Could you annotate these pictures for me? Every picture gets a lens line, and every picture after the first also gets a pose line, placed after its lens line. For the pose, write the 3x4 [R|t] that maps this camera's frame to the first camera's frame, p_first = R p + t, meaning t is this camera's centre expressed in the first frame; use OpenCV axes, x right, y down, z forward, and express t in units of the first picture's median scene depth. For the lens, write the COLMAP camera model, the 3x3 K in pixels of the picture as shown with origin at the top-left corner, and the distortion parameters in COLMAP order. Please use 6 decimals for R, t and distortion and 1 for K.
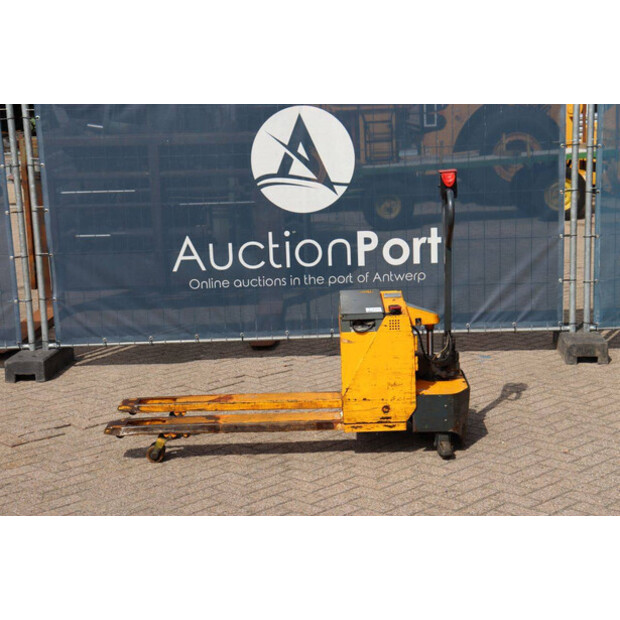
lens RADIAL K [[1209.7, 0, 307.5], [0, 1209.7, 310.6], [0, 0, 1]] dist [0.251082, 0.268504]
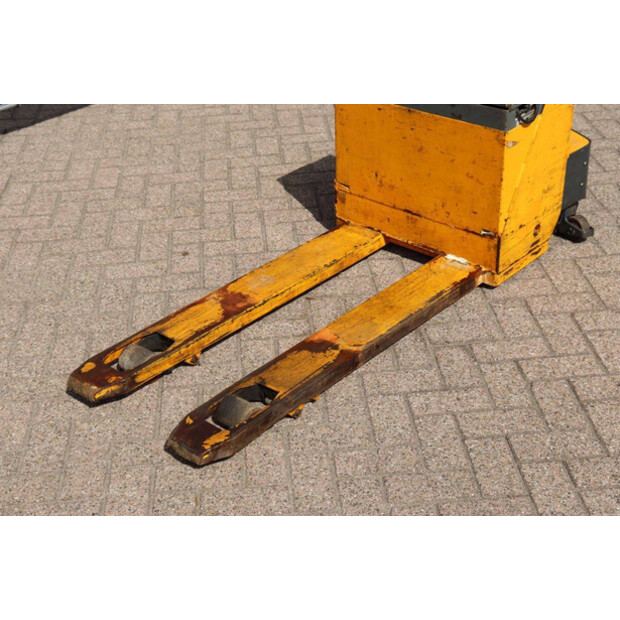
lens RADIAL K [[1026.0, 0, 310.0], [0, 1026.0, 310.0], [0, 0, 1]] dist [0.139324, 0.074046]
pose [[0.649928, -0.374777, 0.661162, -0.284507], [0.148331, 0.915778, 0.373295, -0.061288], [-0.745380, -0.144544, 0.650781, 0.537171]]
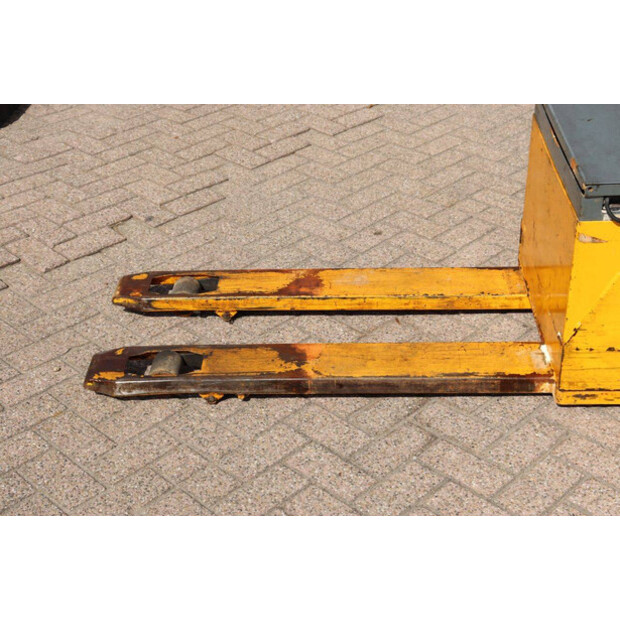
lens RADIAL K [[1026.0, 0, 310.0], [0, 1026.0, 310.0], [0, 0, 1]] dist [0.139324, 0.074046]
pose [[0.999944, 0.008069, -0.006869, -0.046406], [-0.005016, 0.931393, 0.363980, -0.052526], [0.009335, -0.363925, 0.931381, 0.458380]]
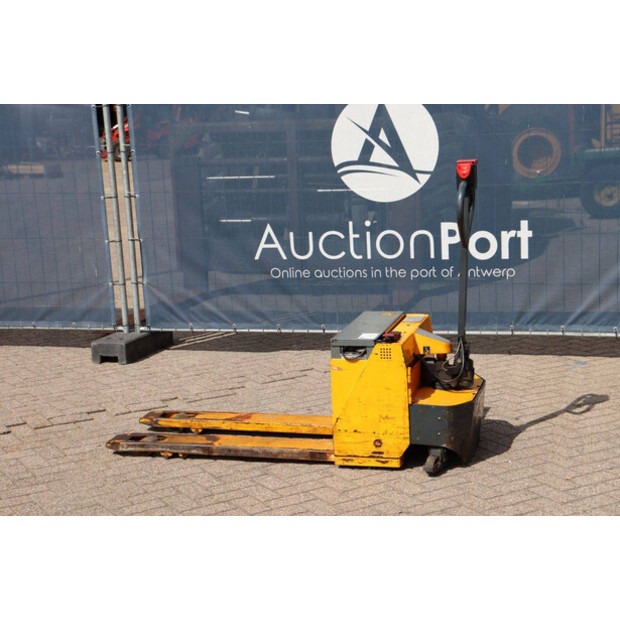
lens RADIAL K [[1183.2, 0, 310.0], [0, 1183.2, 310.0], [0, 0, 1]] dist [0.215054, 0.470630]
pose [[0.964599, 0.041653, -0.260411, 0.186958], [-0.037292, 0.999070, 0.021666, -0.013969], [0.261071, -0.011188, 0.965255, 0.082804]]
